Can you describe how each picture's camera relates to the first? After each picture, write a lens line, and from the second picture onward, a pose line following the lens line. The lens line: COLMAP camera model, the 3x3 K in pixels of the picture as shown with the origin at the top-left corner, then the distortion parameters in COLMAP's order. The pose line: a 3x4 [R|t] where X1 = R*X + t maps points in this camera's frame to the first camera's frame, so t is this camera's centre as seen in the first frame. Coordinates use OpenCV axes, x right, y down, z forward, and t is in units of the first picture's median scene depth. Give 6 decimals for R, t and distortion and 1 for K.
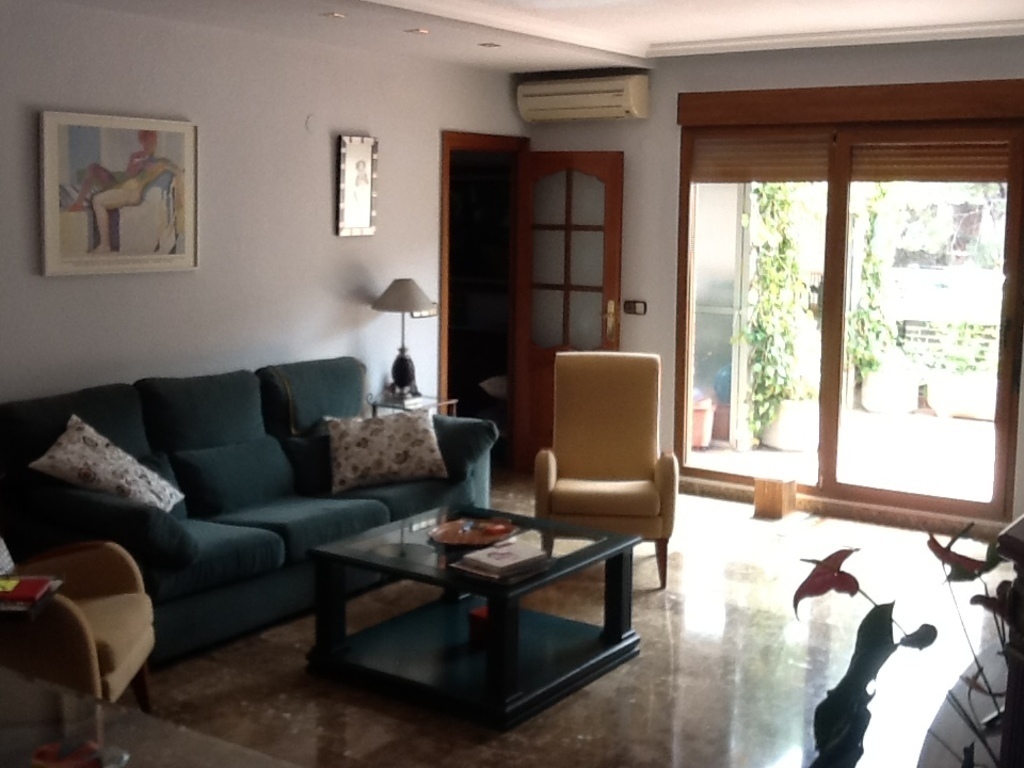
lens RADIAL K [[1264.5, 0, 512.3], [0, 1264.5, 384.6], [0, 0, 1]] dist [0.003601, 0.000000]
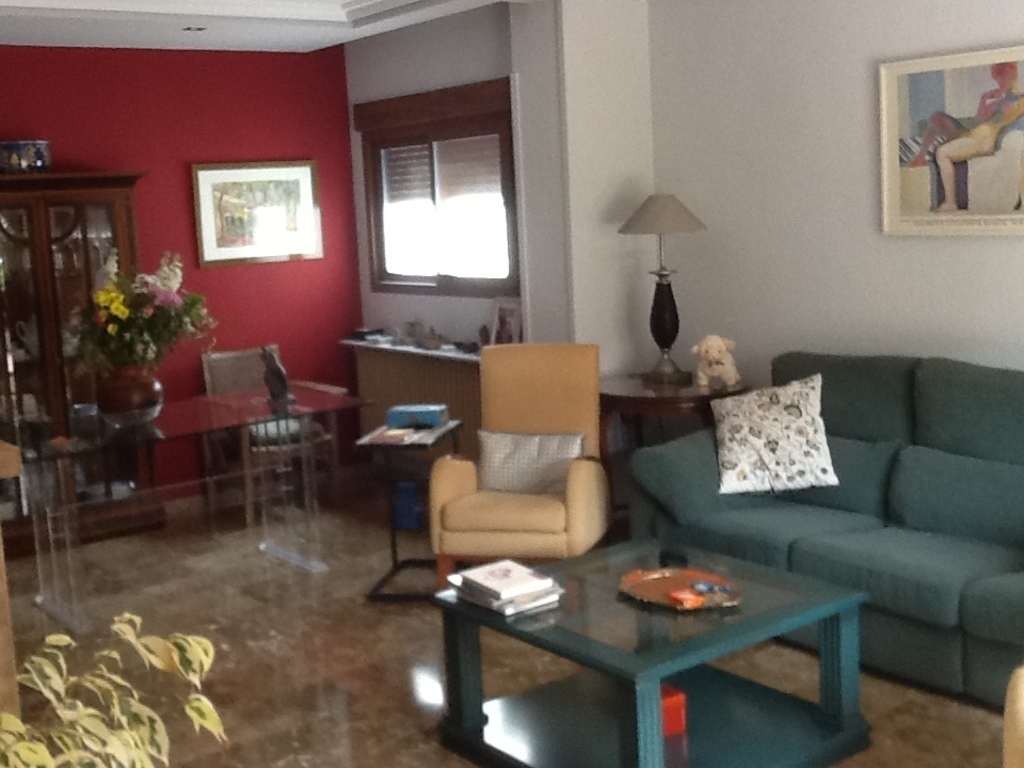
lens RADIAL K [[1264.5, 0, 511.6], [0, 1264.5, 390.3], [0, 0, 1]] dist [0.003601, 0.000000]
pose [[-0.295920, 0.158785, -0.941923, 0.626908], [-0.084075, 0.977930, 0.191268, -0.125847], [0.951506, 0.135792, -0.276039, 0.972821]]
